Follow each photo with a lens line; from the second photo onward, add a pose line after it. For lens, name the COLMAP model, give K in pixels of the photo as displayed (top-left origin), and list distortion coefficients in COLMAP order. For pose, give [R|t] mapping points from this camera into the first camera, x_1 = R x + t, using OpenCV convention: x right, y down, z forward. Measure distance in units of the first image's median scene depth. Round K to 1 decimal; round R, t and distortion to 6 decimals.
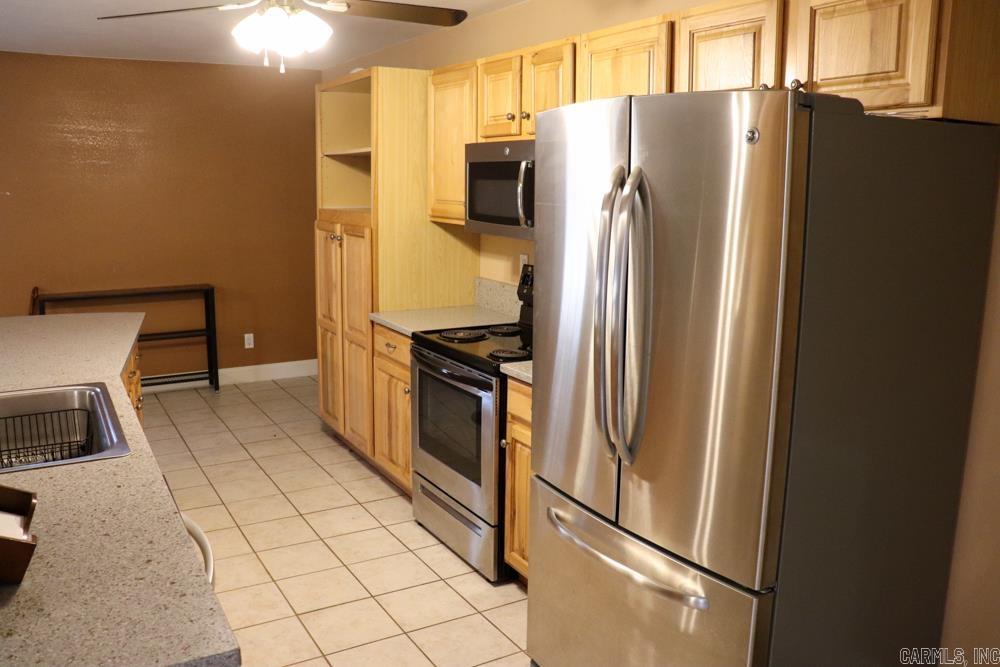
lens RADIAL K [[828.8, 0, 500.0], [0, 828.8, 333.5], [0, 0, 1]] dist [-0.001965, -0.000528]
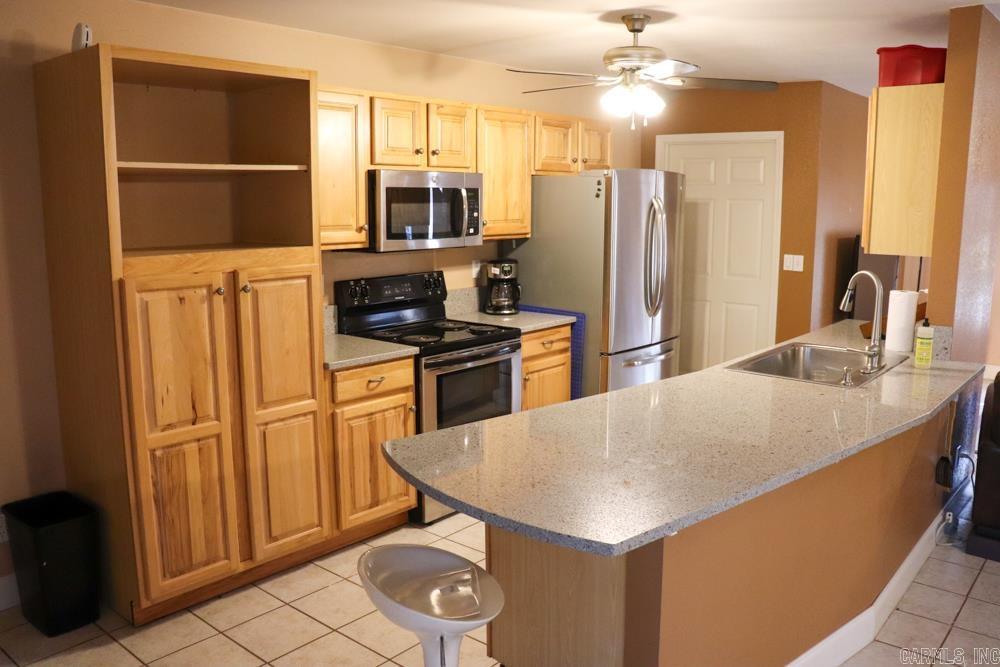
lens RADIAL K [[828.8, 0, 500.0], [0, 828.8, 333.5], [0, 0, 1]] dist [-0.001965, -0.000528]
pose [[-0.320469, -0.169167, 0.932031, -1.200856], [0.167702, 0.958250, 0.231589, -0.265255], [-0.932296, 0.230520, -0.278720, 1.286616]]
